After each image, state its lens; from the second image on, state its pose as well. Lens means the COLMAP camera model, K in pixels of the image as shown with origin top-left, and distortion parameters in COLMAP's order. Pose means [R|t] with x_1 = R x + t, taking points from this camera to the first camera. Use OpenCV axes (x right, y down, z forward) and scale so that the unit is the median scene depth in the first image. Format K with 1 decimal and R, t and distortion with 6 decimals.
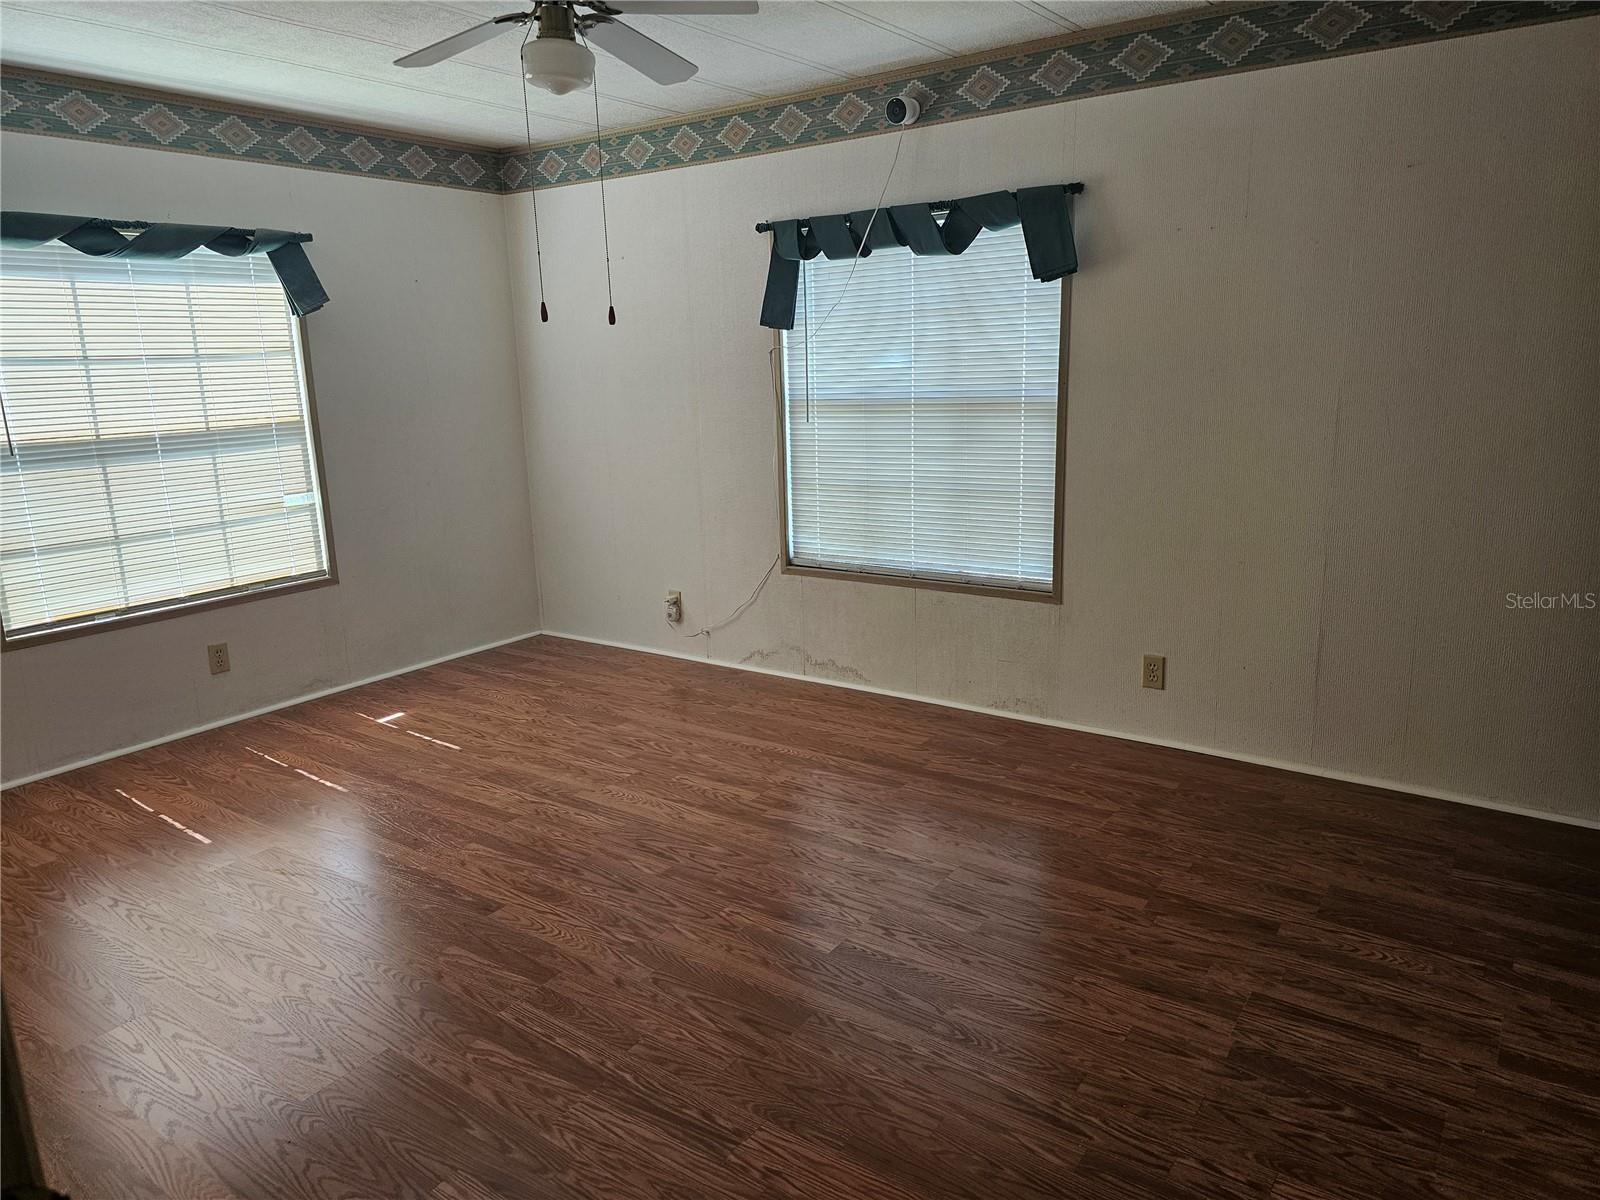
lens RADIAL K [[1087.2, 0, 795.1], [0, 1087.2, 596.3], [0, 0, 1]] dist [0.041878, -0.038897]
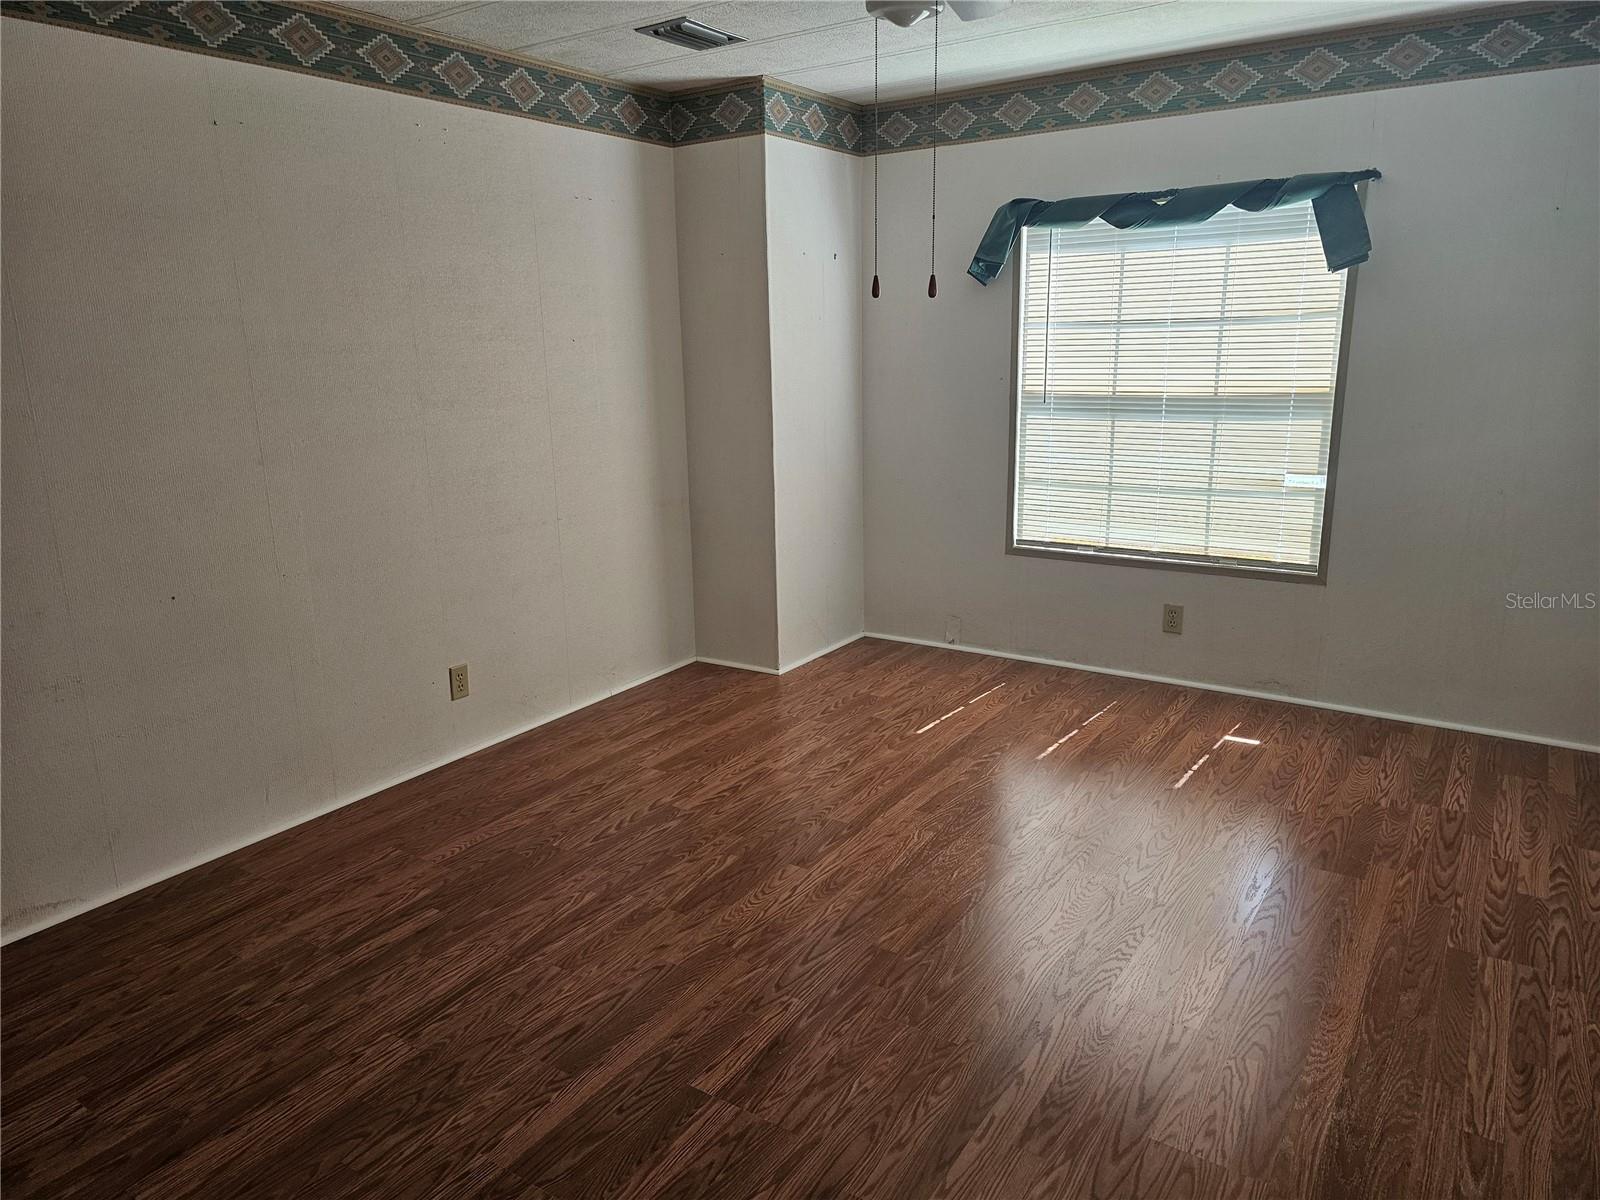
lens RADIAL K [[1087.2, 0, 800.6], [0, 1087.2, 600.7], [0, 0, 1]] dist [0.041878, -0.038897]
pose [[0.004244, 0.260395, -0.965493, 0.462900], [-0.200996, 0.946019, 0.254259, -0.152294], [0.979583, 0.192982, 0.056353, 0.617405]]
